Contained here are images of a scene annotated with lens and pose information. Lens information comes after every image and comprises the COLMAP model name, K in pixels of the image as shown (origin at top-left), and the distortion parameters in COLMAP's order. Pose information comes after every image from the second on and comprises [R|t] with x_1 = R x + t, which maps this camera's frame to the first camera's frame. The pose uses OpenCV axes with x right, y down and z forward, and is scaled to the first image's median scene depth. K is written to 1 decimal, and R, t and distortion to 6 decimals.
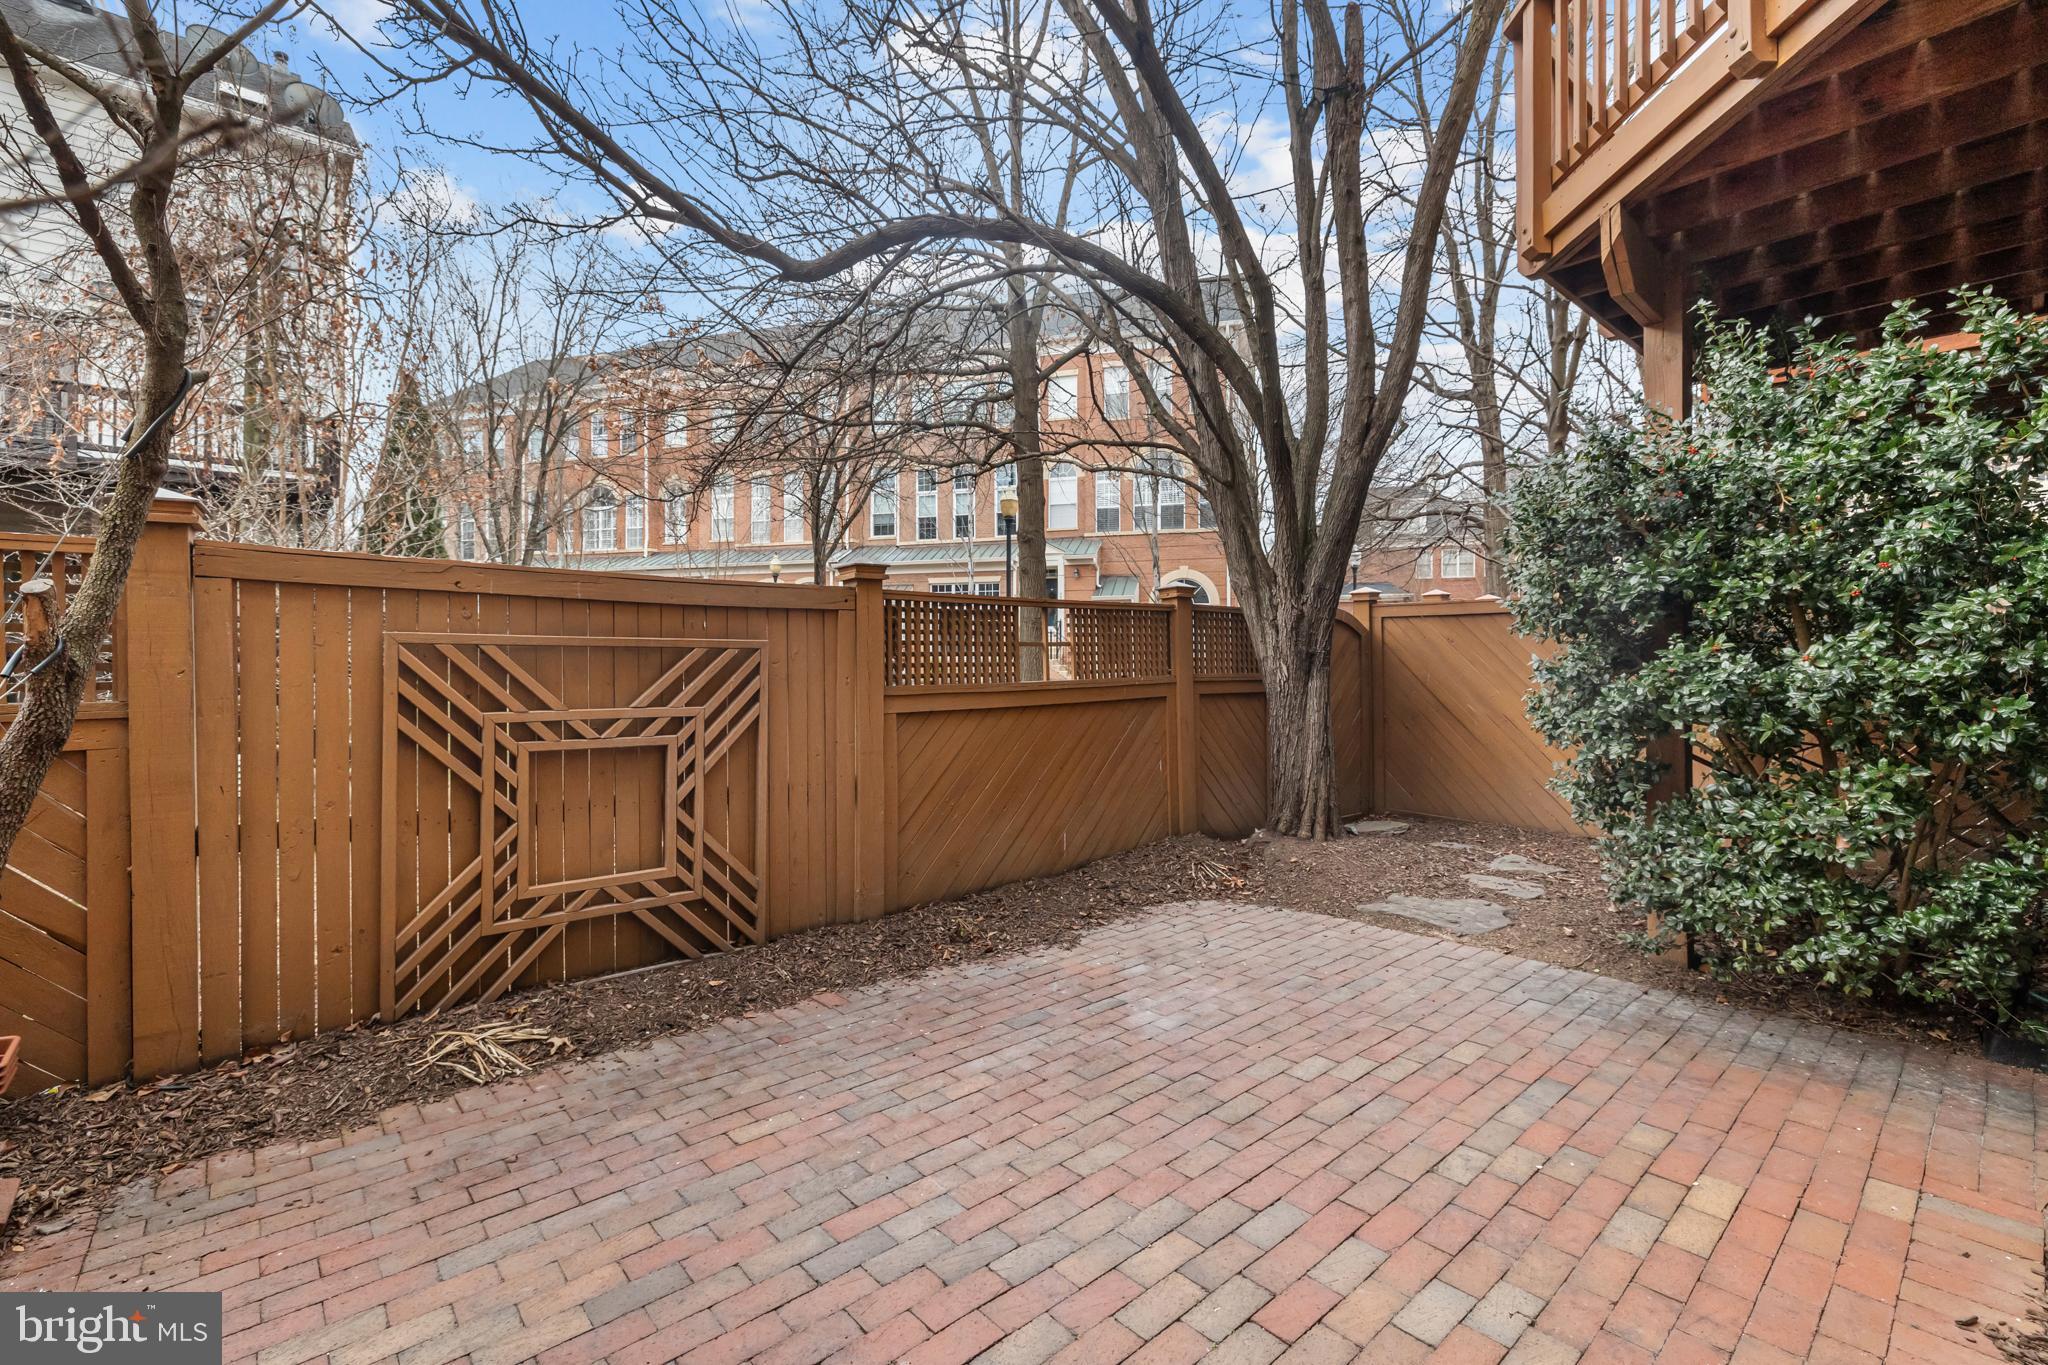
lens RADIAL K [[879.8, 0, 1010.6], [0, 879.8, 651.4], [0, 0, 1]] dist [-0.004884, -0.000166]
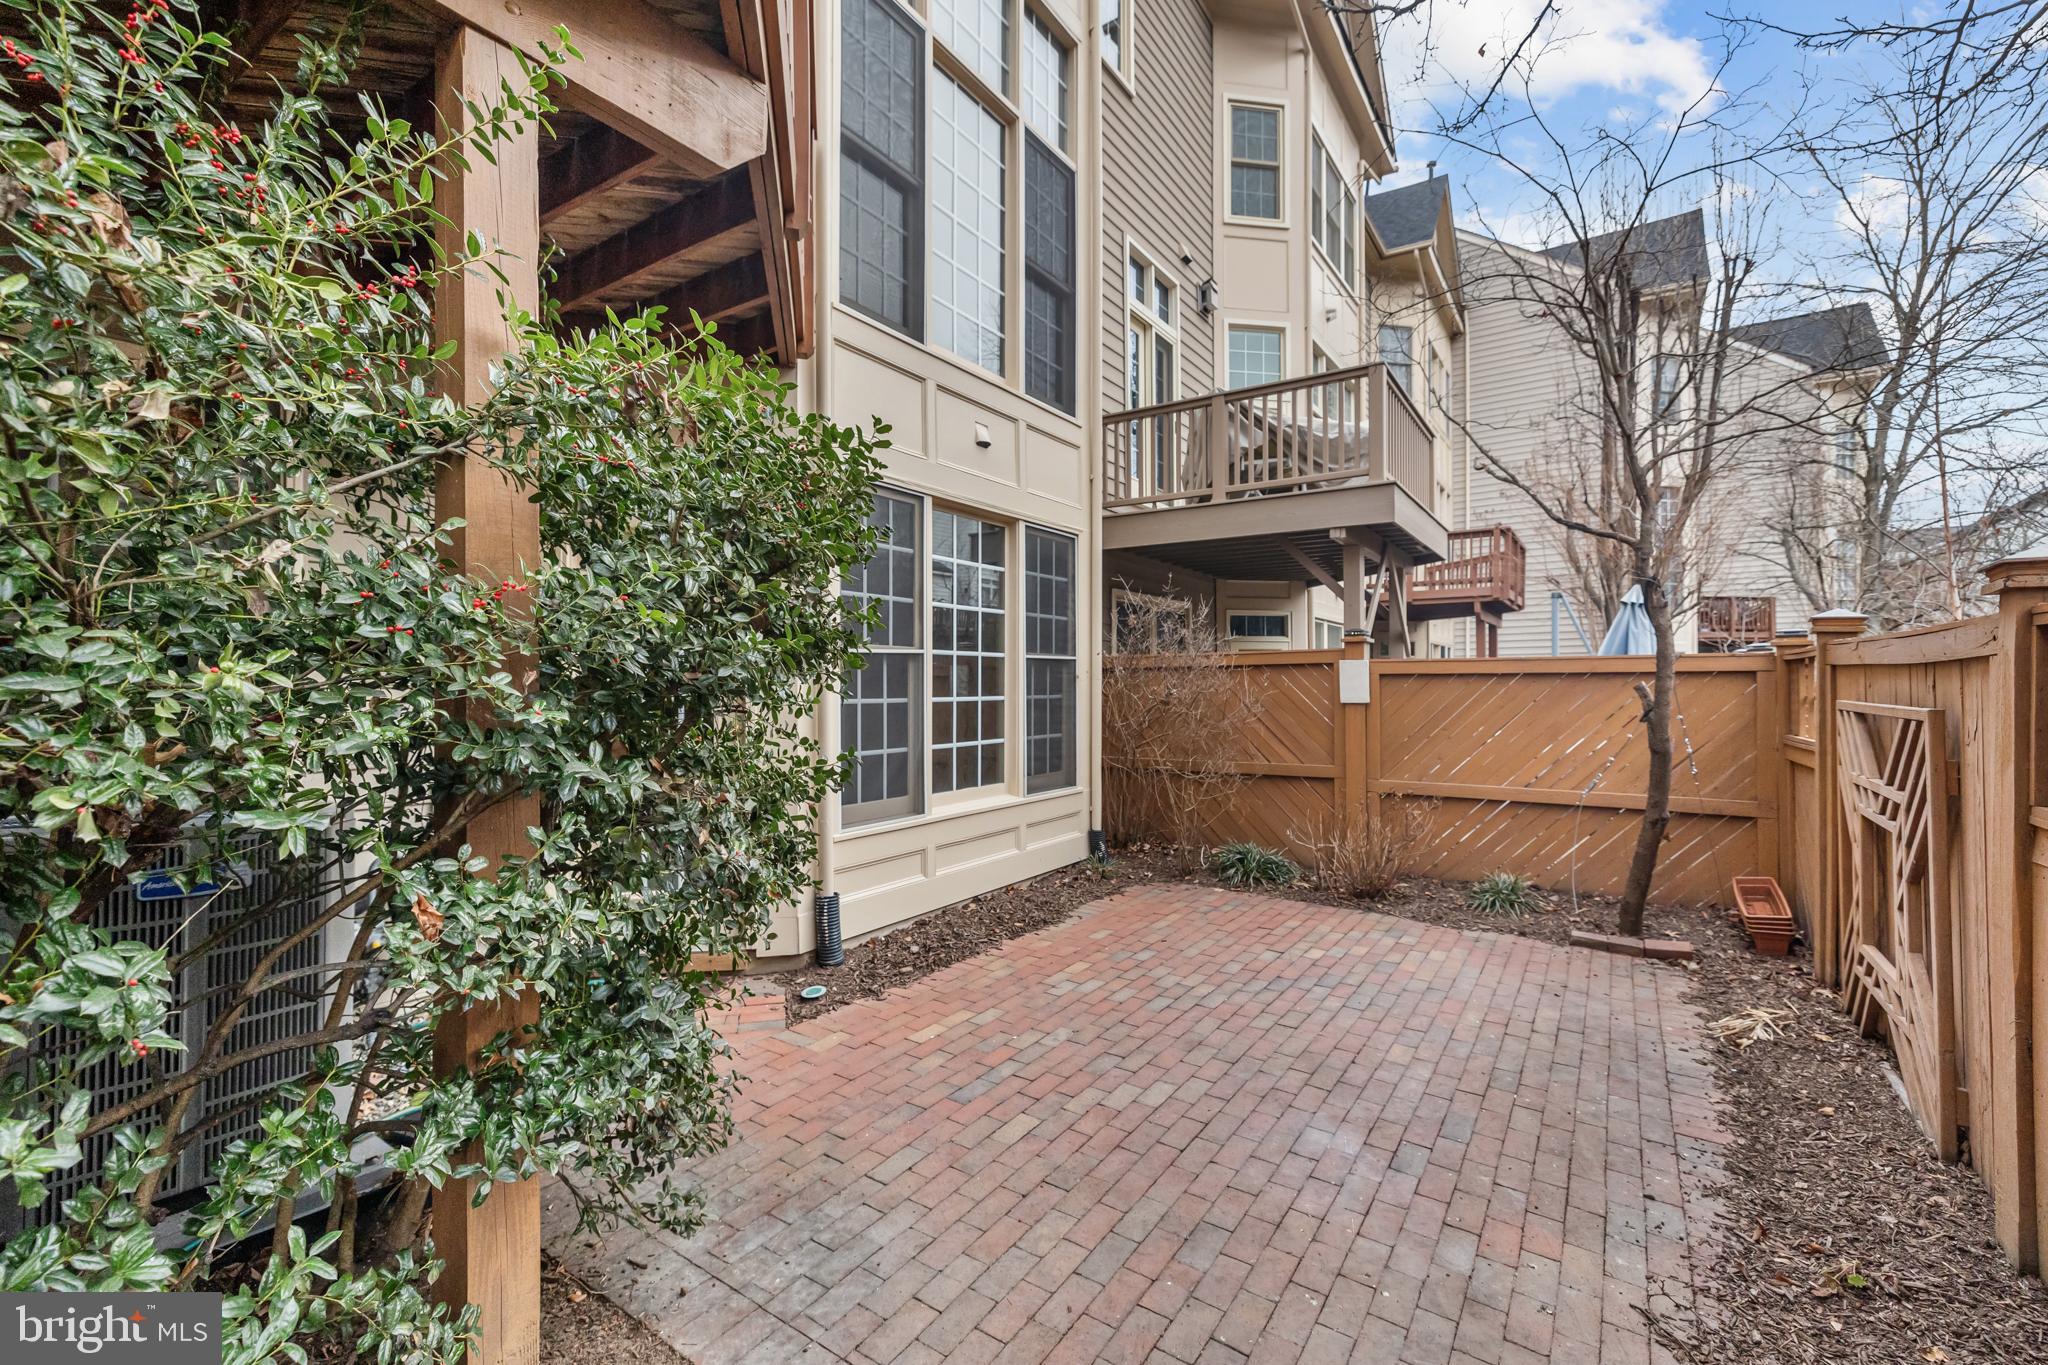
lens RADIAL K [[879.8, 0, 1011.3], [0, 879.8, 666.1], [0, 0, 1]] dist [-0.004884, -0.000166]
pose [[-0.968399, -0.000015, -0.249405, 0.612704], [0.009240, 0.999311, -0.035937, -0.027483], [0.249234, -0.037106, -0.967732, 1.570050]]
